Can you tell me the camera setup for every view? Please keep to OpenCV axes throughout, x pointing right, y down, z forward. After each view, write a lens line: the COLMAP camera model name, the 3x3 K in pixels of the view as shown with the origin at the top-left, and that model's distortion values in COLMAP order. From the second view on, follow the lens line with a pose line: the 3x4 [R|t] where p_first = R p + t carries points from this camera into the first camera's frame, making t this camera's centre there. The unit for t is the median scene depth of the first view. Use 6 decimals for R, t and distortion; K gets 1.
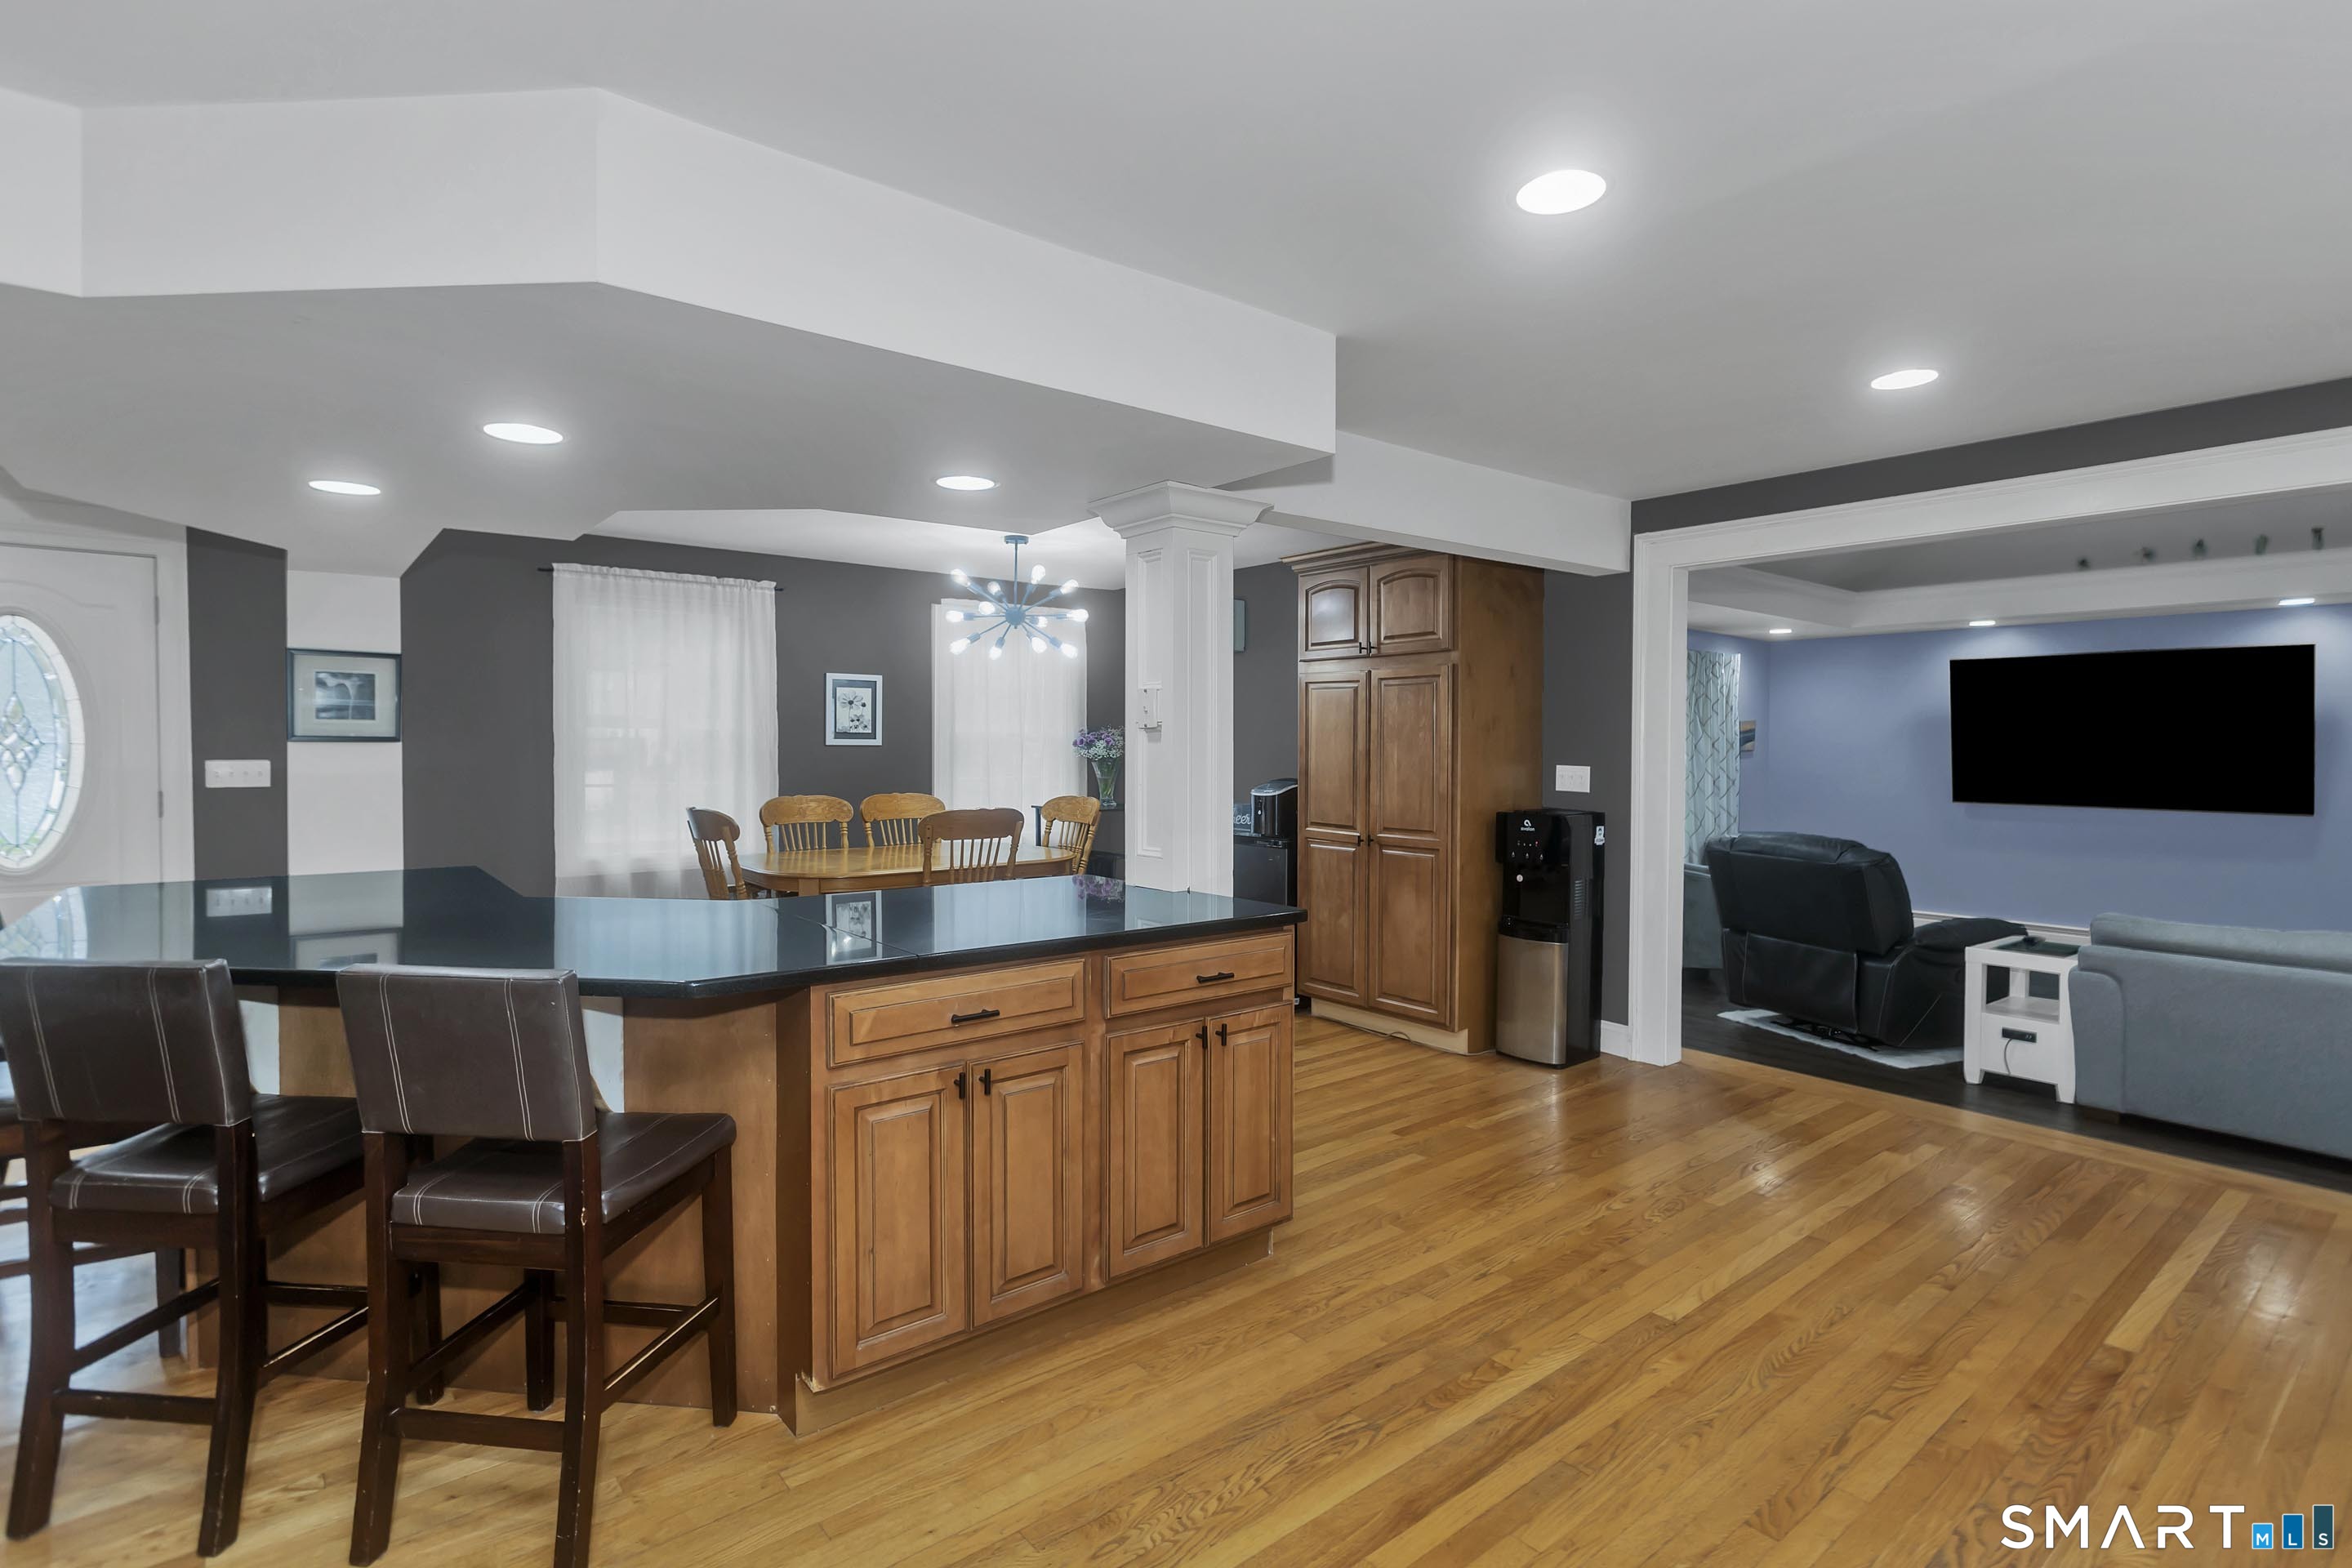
lens RADIAL K [[1111.5, 0, 1175.5], [0, 1111.5, 753.8], [0, 0, 1]] dist [0.002829, 0.000281]
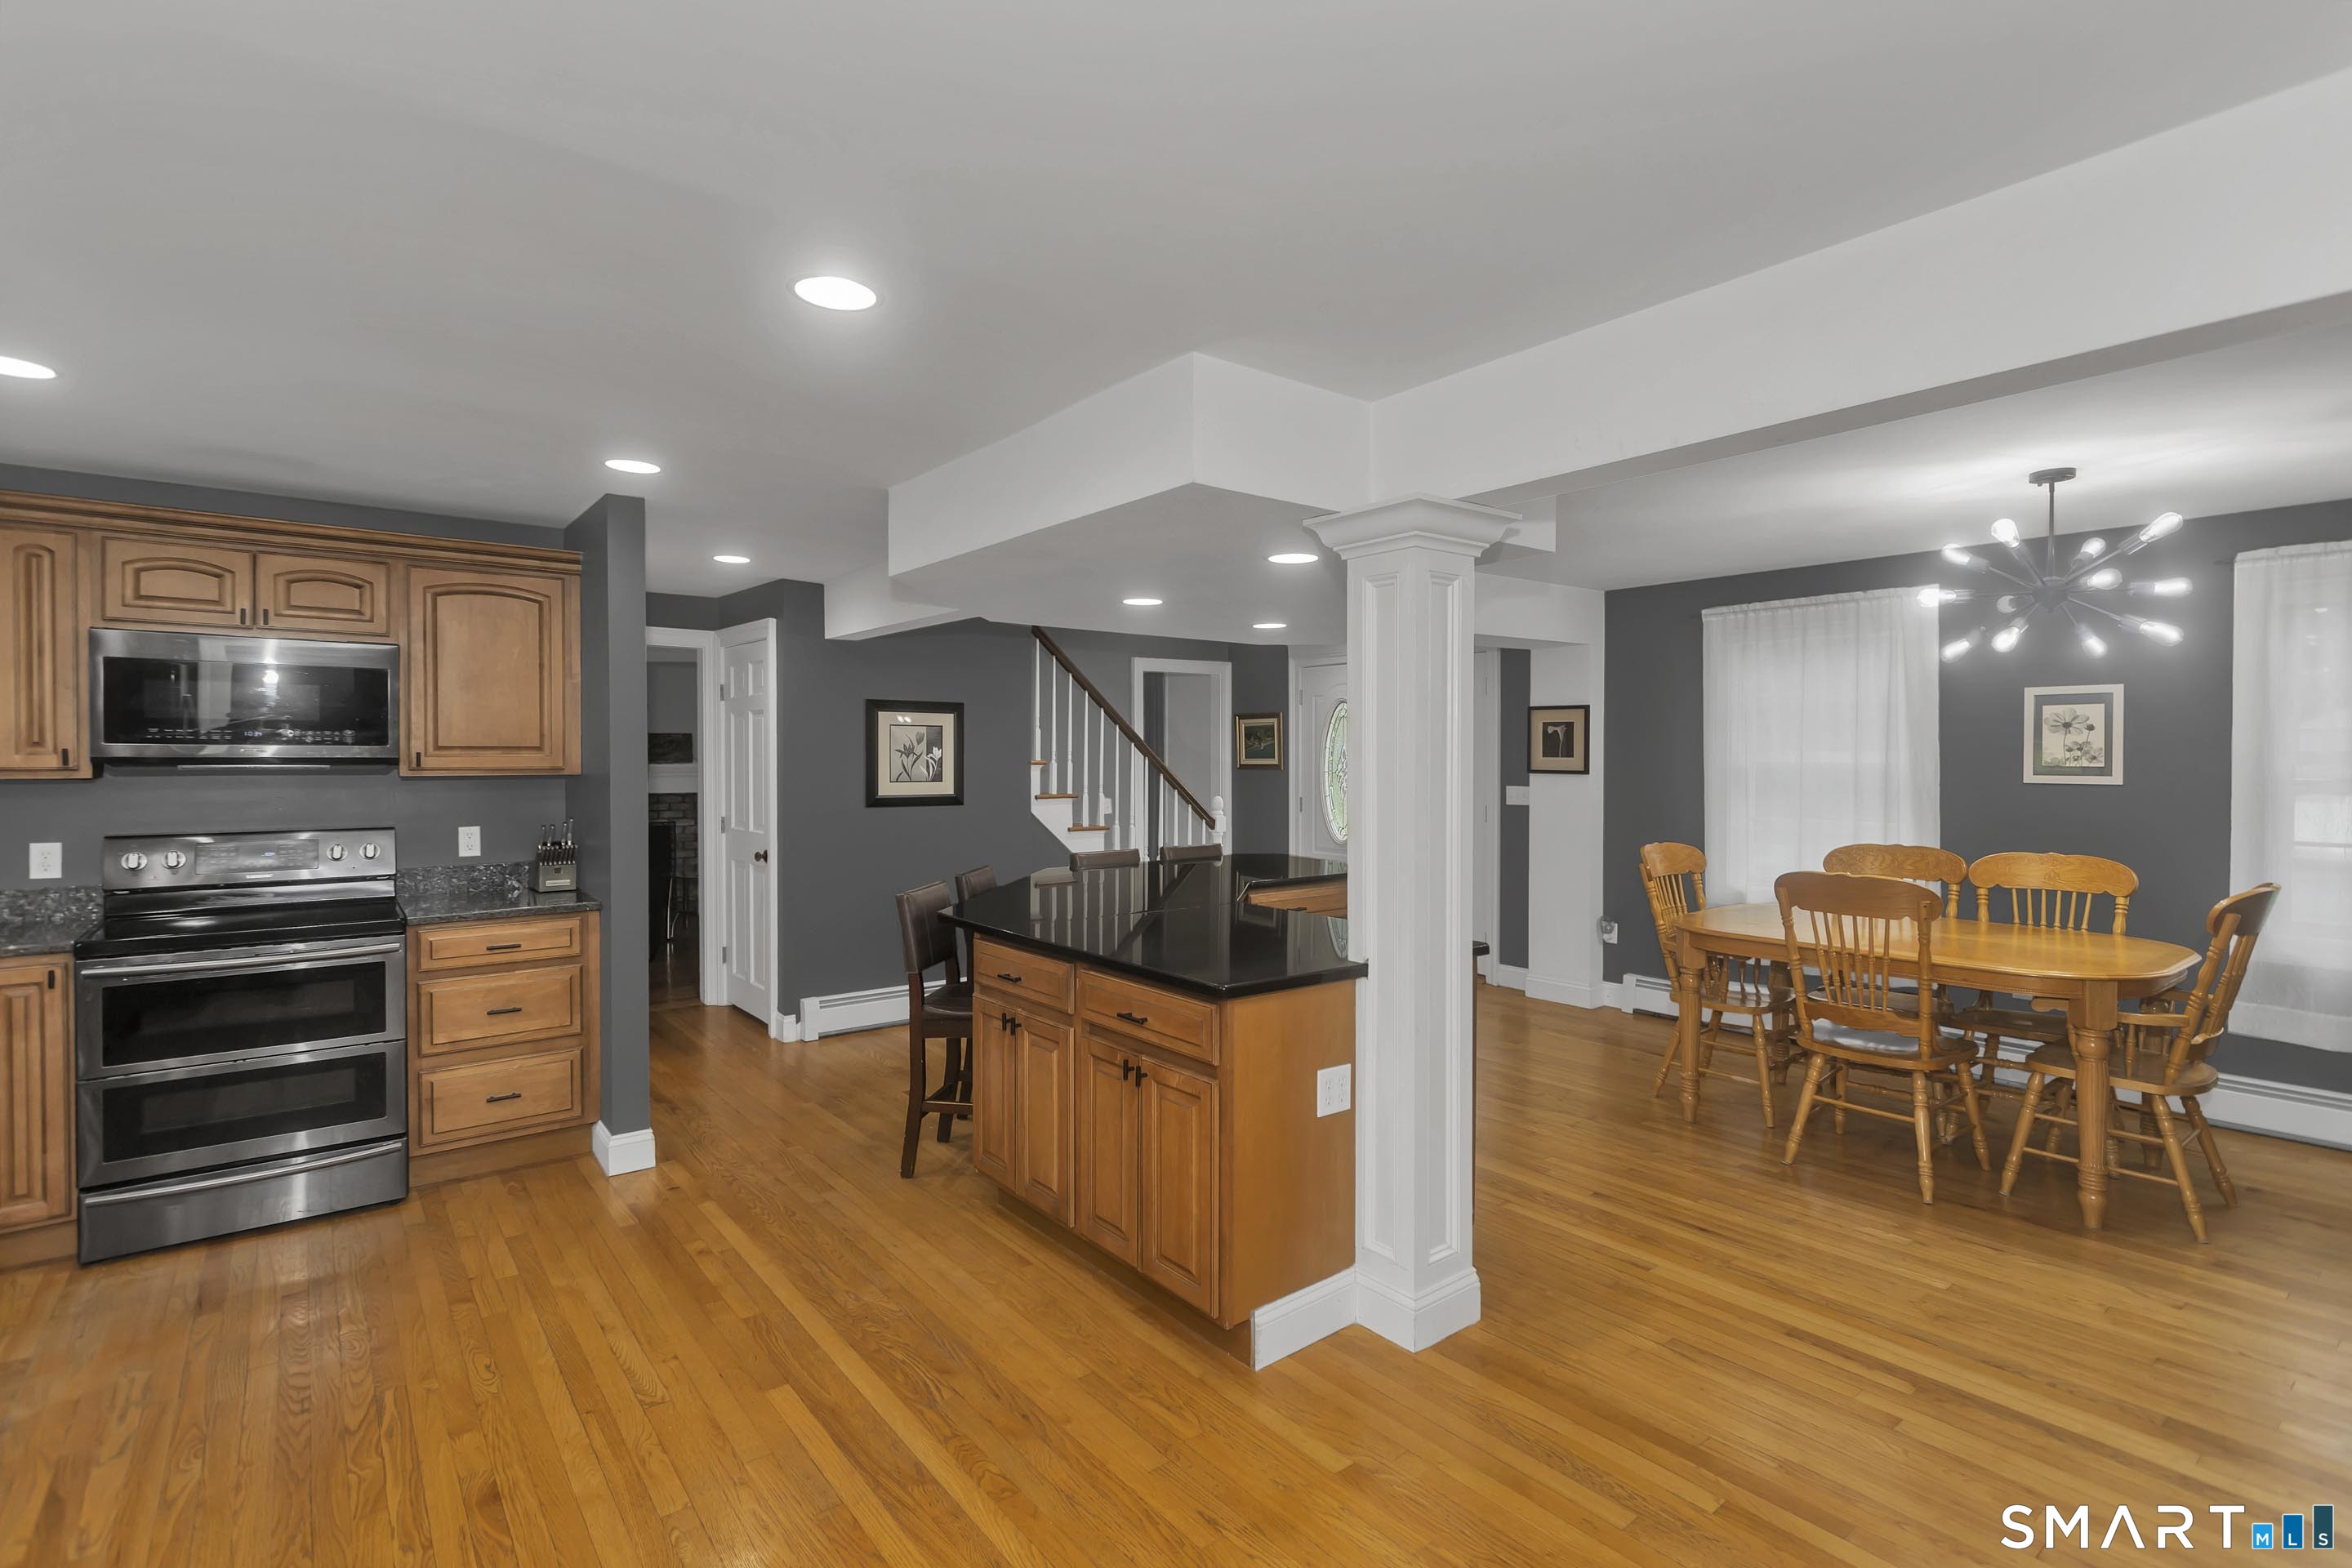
lens RADIAL K [[1132.7, 0, 1186.7], [0, 1132.7, 758.5], [0, 0, 1]] dist [0.000681, 0.000167]
pose [[-0.003293, -0.001682, -0.999993, 0.615054], [-0.010070, 0.999948, -0.001649, -0.023676], [0.999944, 0.010064, -0.003310, 0.580984]]
